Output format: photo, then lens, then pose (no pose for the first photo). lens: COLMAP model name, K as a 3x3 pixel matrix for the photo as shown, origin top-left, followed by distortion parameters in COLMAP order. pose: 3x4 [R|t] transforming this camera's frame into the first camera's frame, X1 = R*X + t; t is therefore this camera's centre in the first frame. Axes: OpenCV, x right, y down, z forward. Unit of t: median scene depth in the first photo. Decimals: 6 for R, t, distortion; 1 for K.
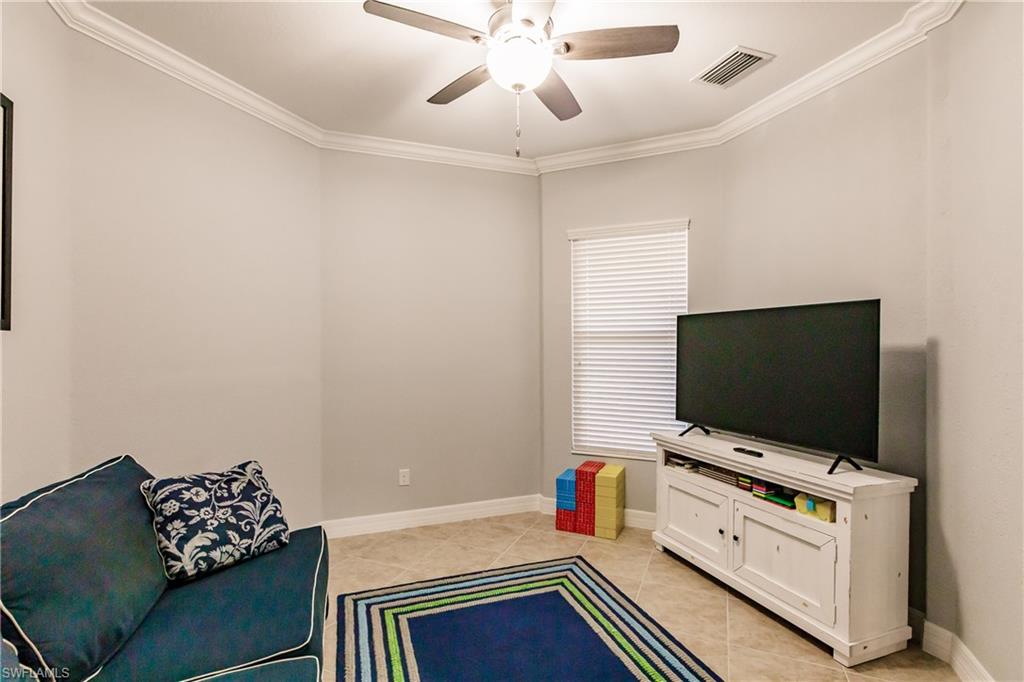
lens RADIAL K [[471.6, 0, 512.3], [0, 471.6, 349.4], [0, 0, 1]] dist [-0.000419, -0.000522]
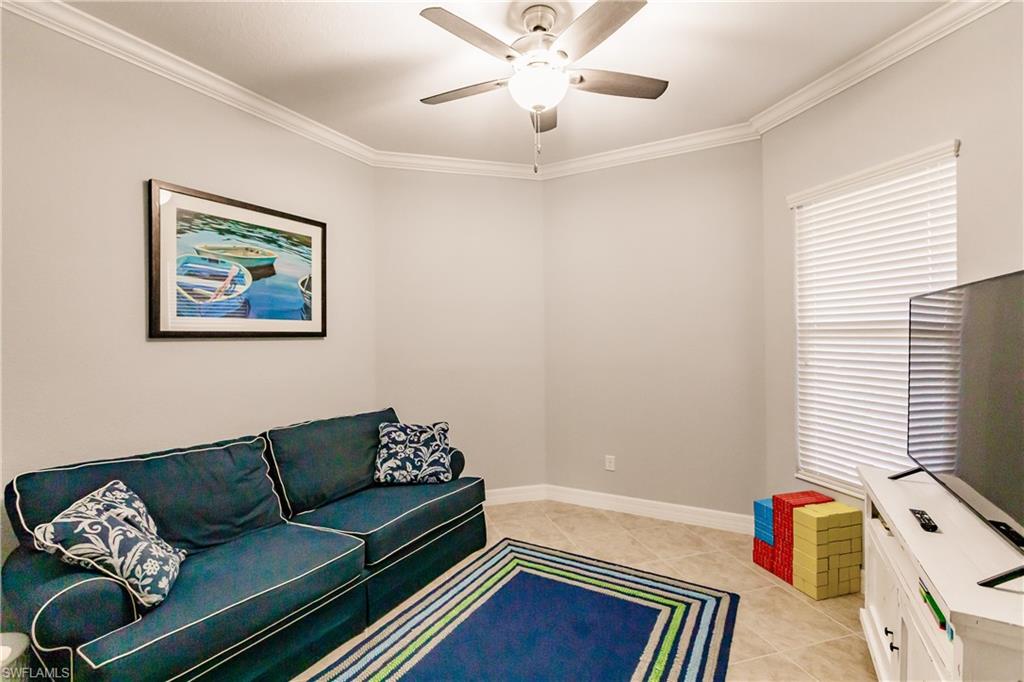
lens RADIAL K [[465.2, 0, 512.0], [0, 465.2, 341.0], [0, 0, 1]] dist [0.000165, -0.000074]
pose [[0.650512, 0.003427, -0.759488, 0.744103], [0.002292, 0.999976, 0.006475, -0.026425], [0.759493, -0.005953, 0.650489, 0.238985]]
